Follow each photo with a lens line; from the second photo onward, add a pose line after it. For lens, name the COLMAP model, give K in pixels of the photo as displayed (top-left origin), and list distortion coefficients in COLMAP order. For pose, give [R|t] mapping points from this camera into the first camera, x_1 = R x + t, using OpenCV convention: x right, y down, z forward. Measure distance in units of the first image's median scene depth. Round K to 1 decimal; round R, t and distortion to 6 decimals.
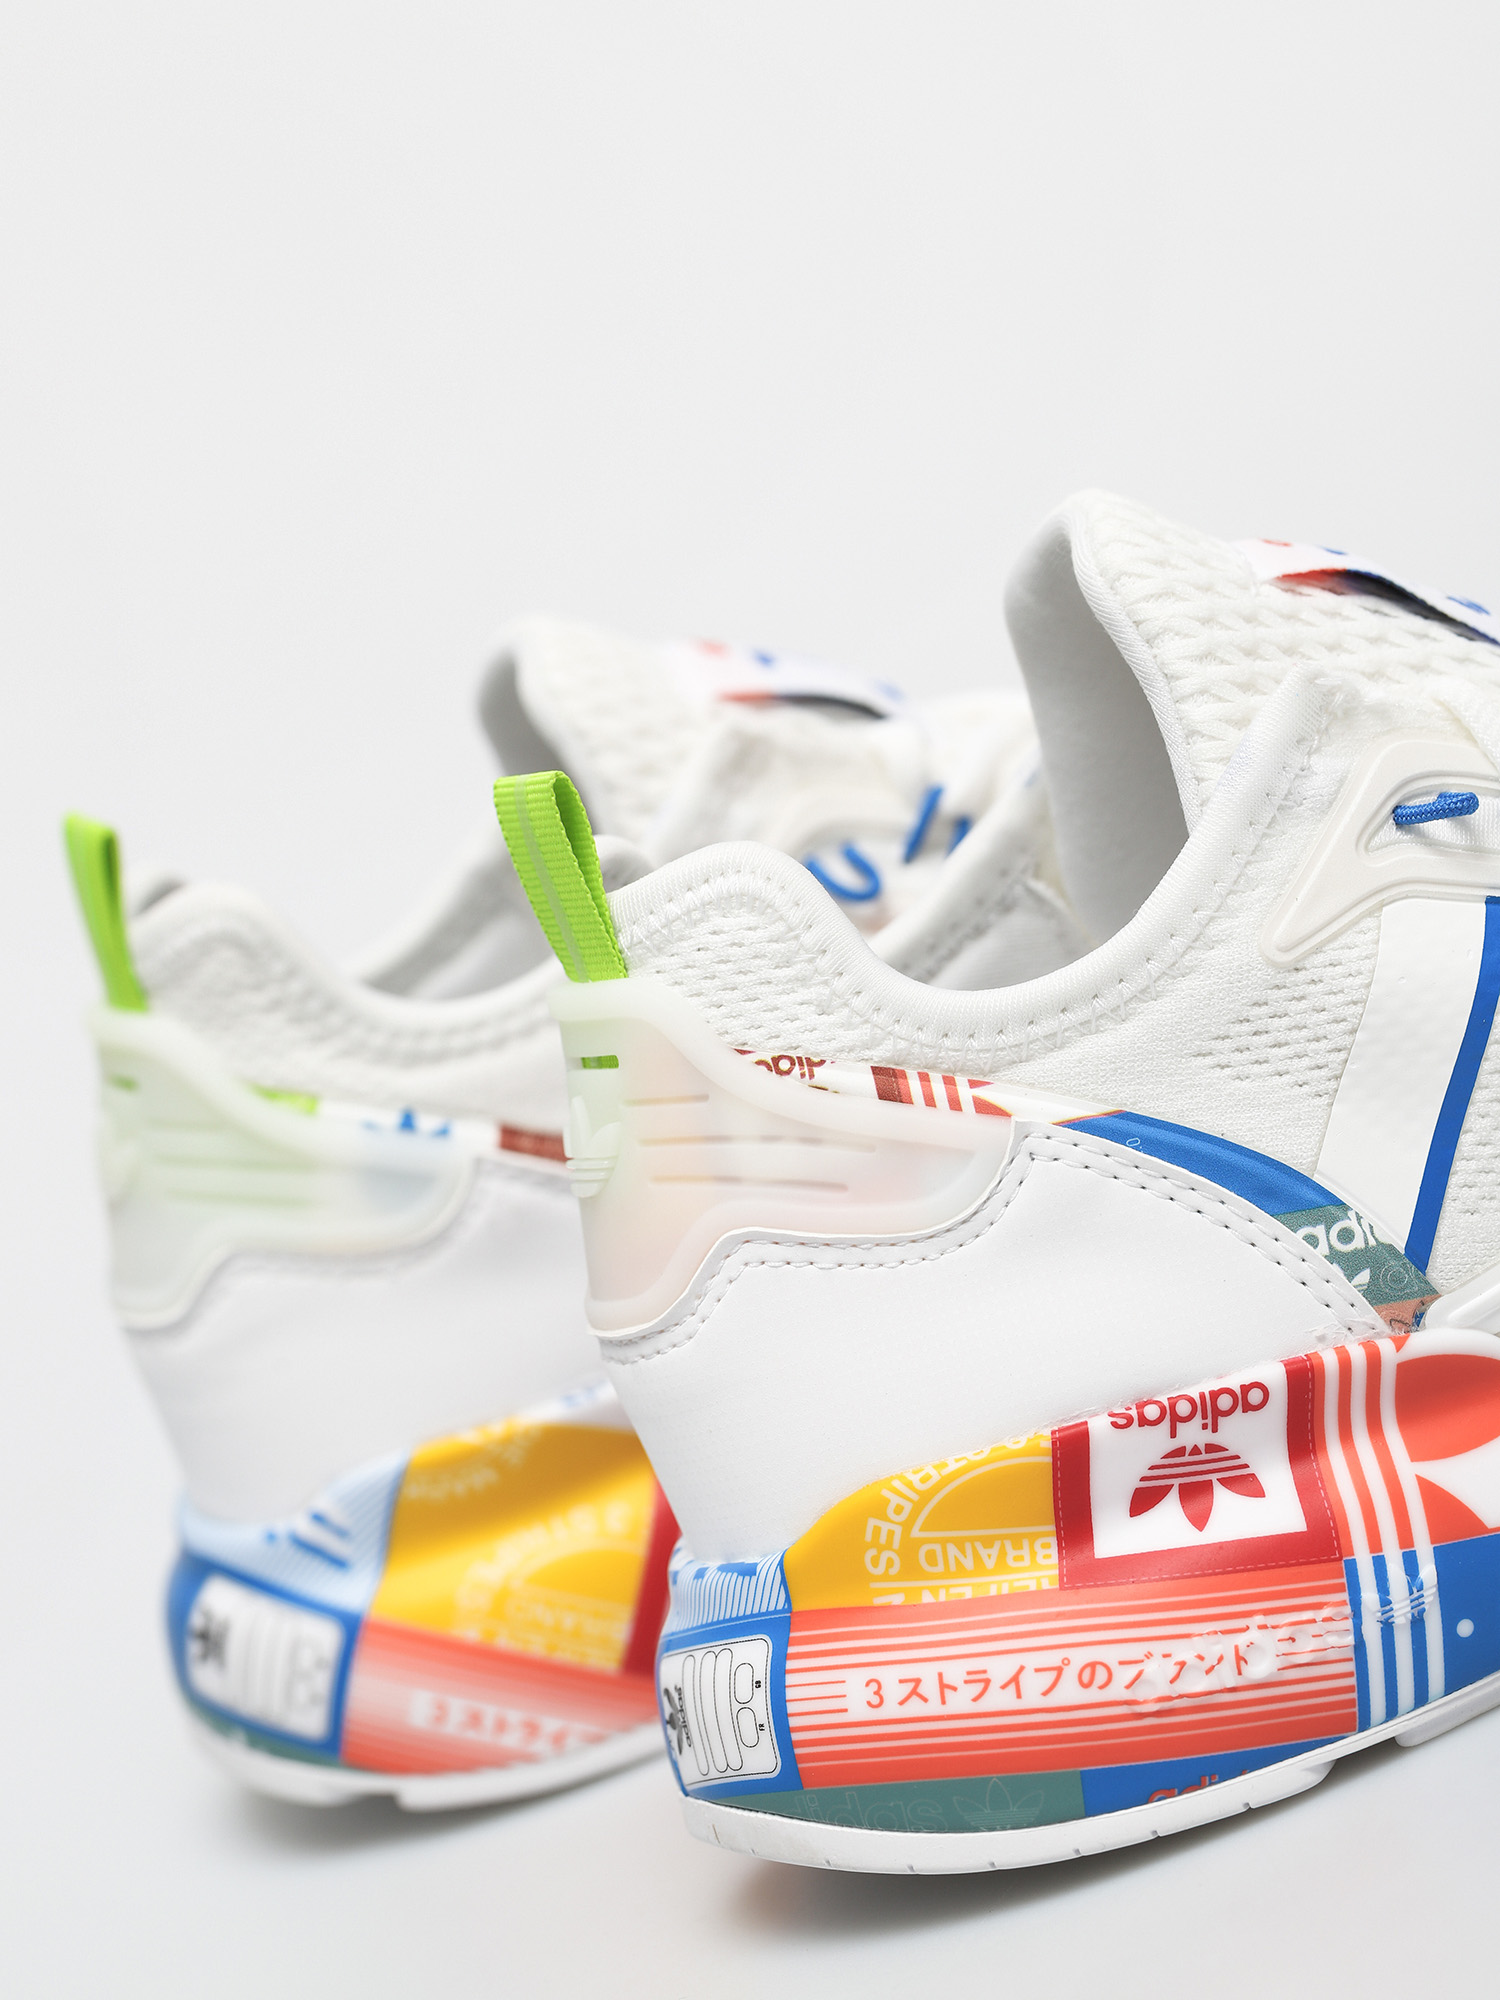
lens RADIAL K [[6820.9, 0, 750.0], [0, 6820.9, 1000.0], [0, 0, 1]] dist [0.023685, 0.168668]
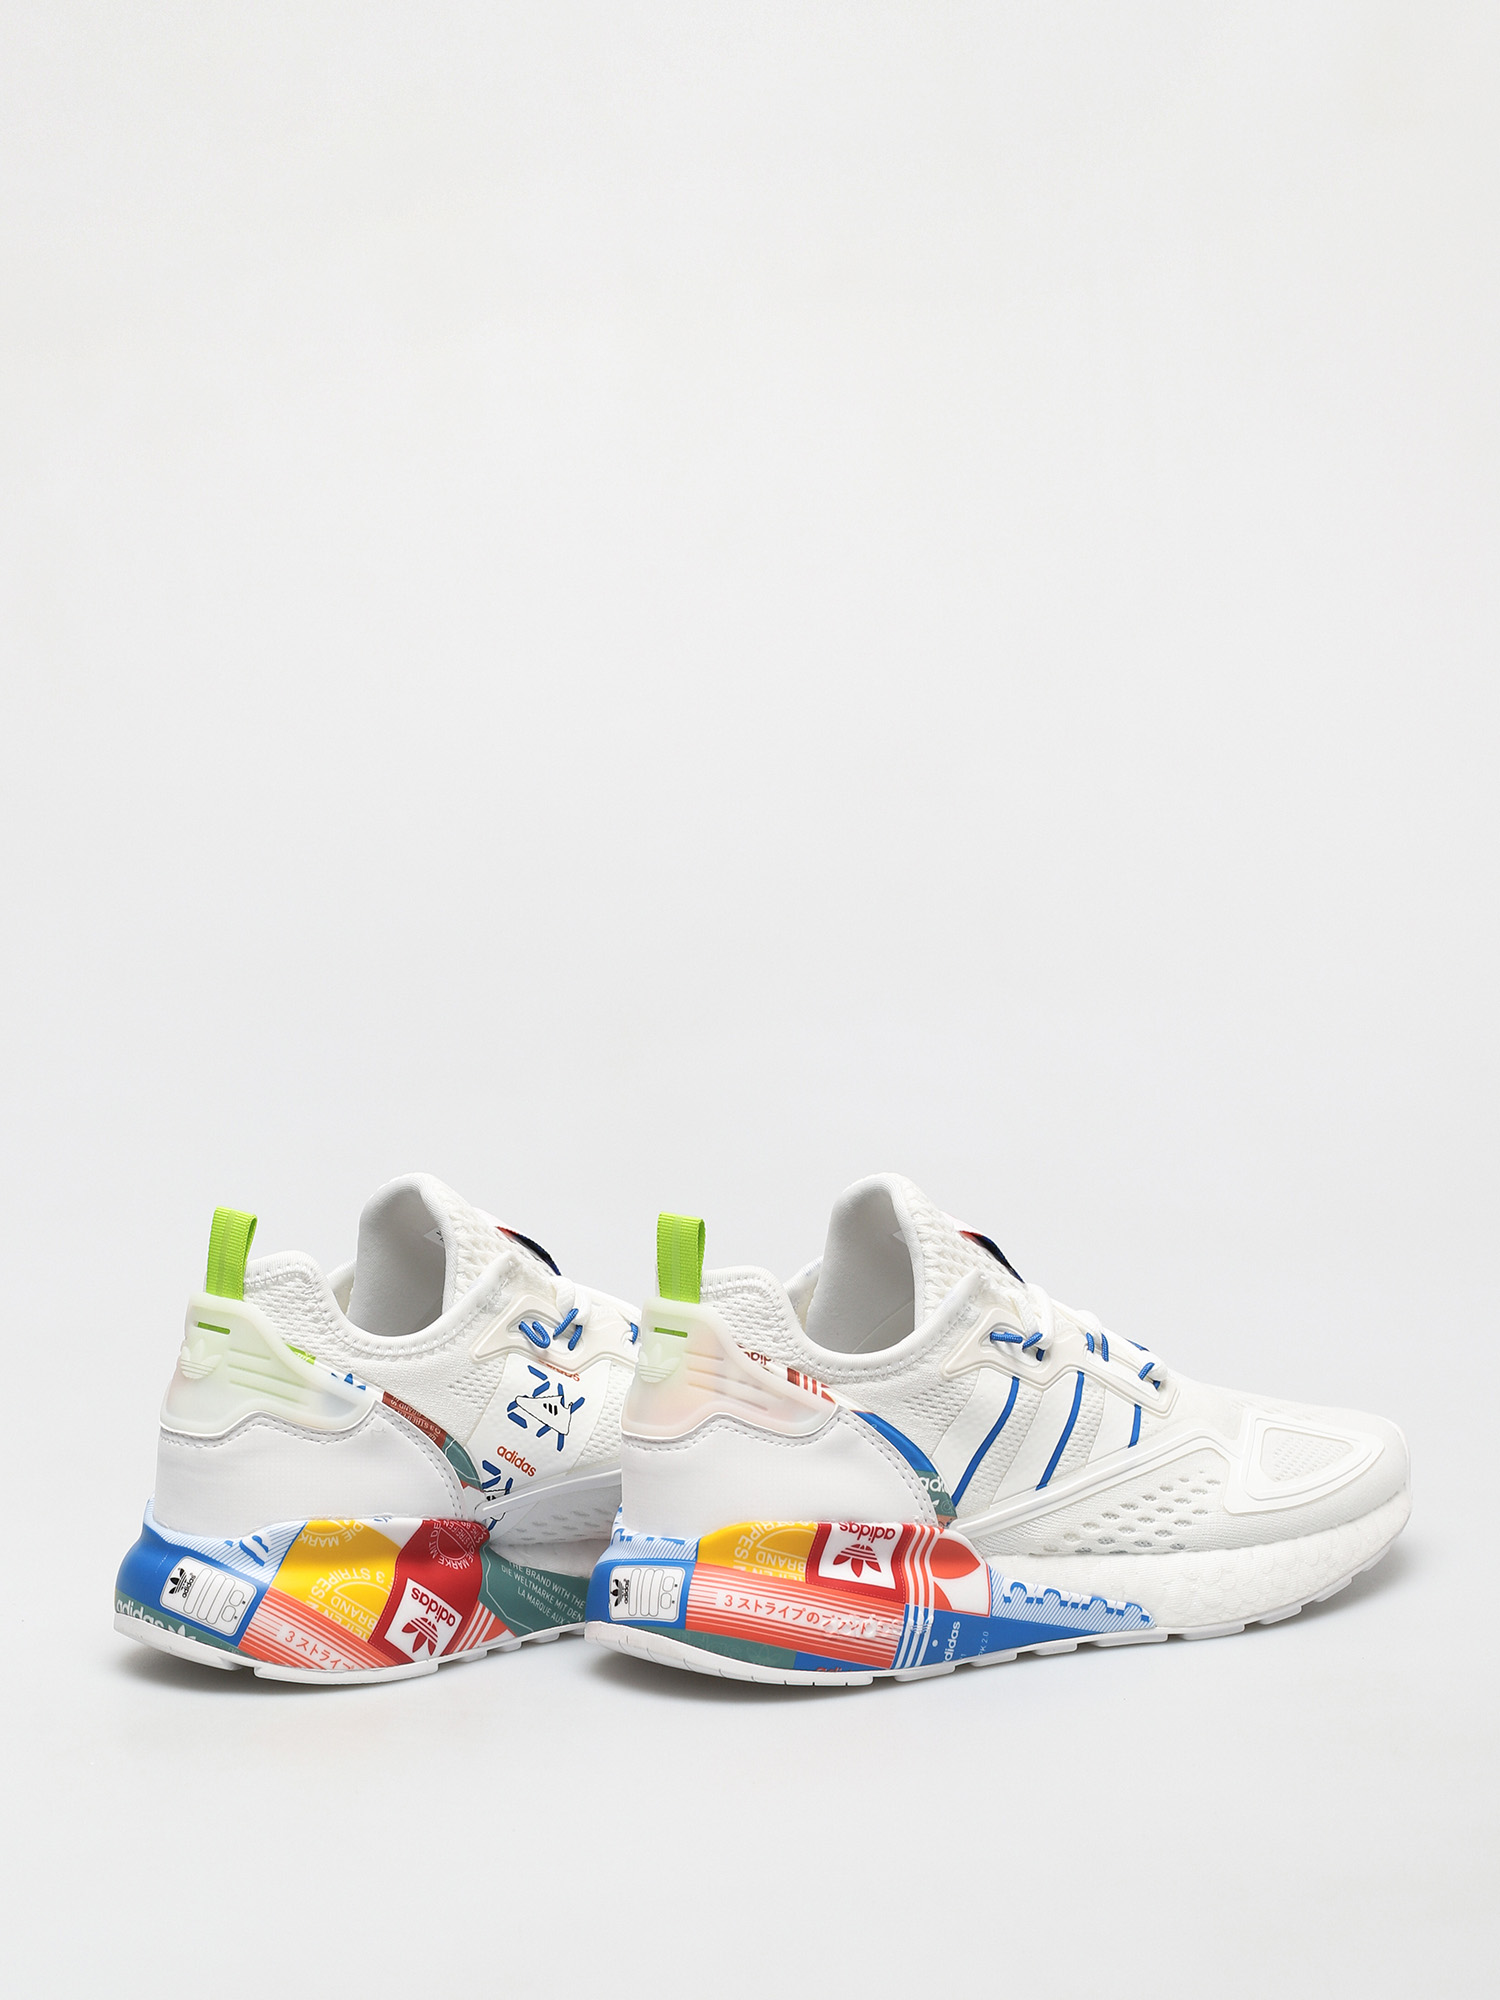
lens RADIAL K [[7803.6, 0, 750.0], [0, 7803.6, 1000.0], [0, 0, 1]] dist [-0.035271, 4.678480]
pose [[0.886099, 0.317894, 0.337300, -1.032483], [-0.290335, 0.947958, -0.130699, 0.267533], [-0.361294, 0.017882, 0.932280, -1.738382]]
